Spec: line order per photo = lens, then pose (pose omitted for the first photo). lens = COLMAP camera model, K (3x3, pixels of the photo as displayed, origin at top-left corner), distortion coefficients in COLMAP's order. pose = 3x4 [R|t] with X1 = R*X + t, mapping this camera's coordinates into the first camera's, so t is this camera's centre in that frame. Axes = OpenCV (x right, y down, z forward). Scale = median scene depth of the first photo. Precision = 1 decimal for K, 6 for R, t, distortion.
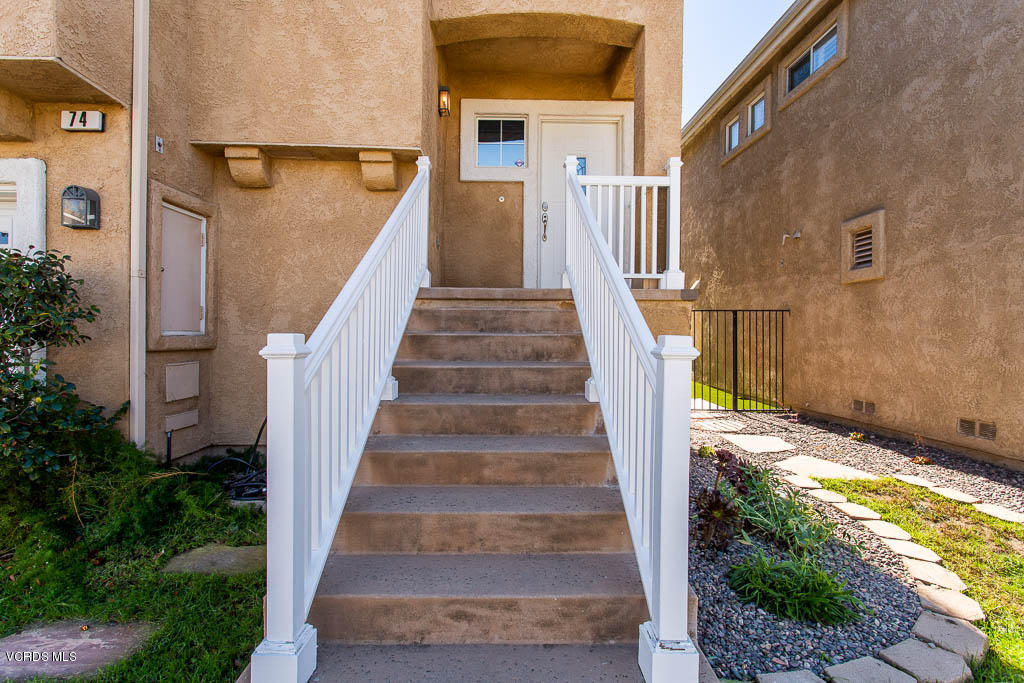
lens RADIAL K [[483.7, 0, 512.5], [0, 483.7, 335.7], [0, 0, 1]] dist [0.002833, 0.000419]
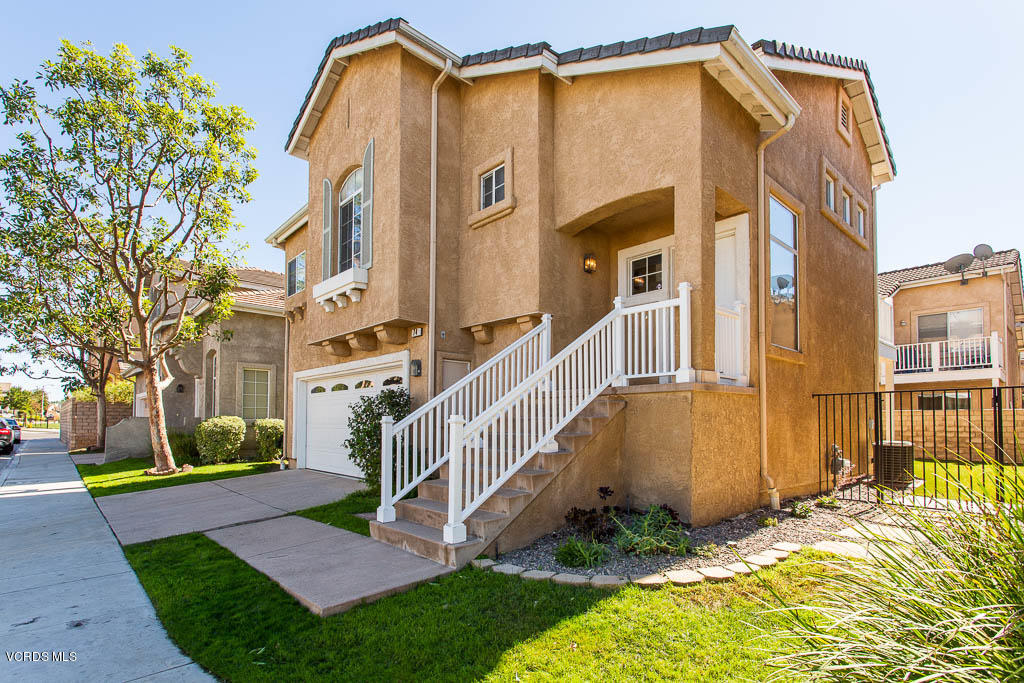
lens RADIAL K [[502.8, 0, 511.7], [0, 502.8, 408.6], [0, 0, 1]] dist [0.000178, 0.000160]
pose [[0.664810, -0.024463, -0.746612, 1.032756], [-0.000338, 0.999454, -0.033048, 0.020958], [0.747012, 0.022223, 0.664439, -0.253630]]
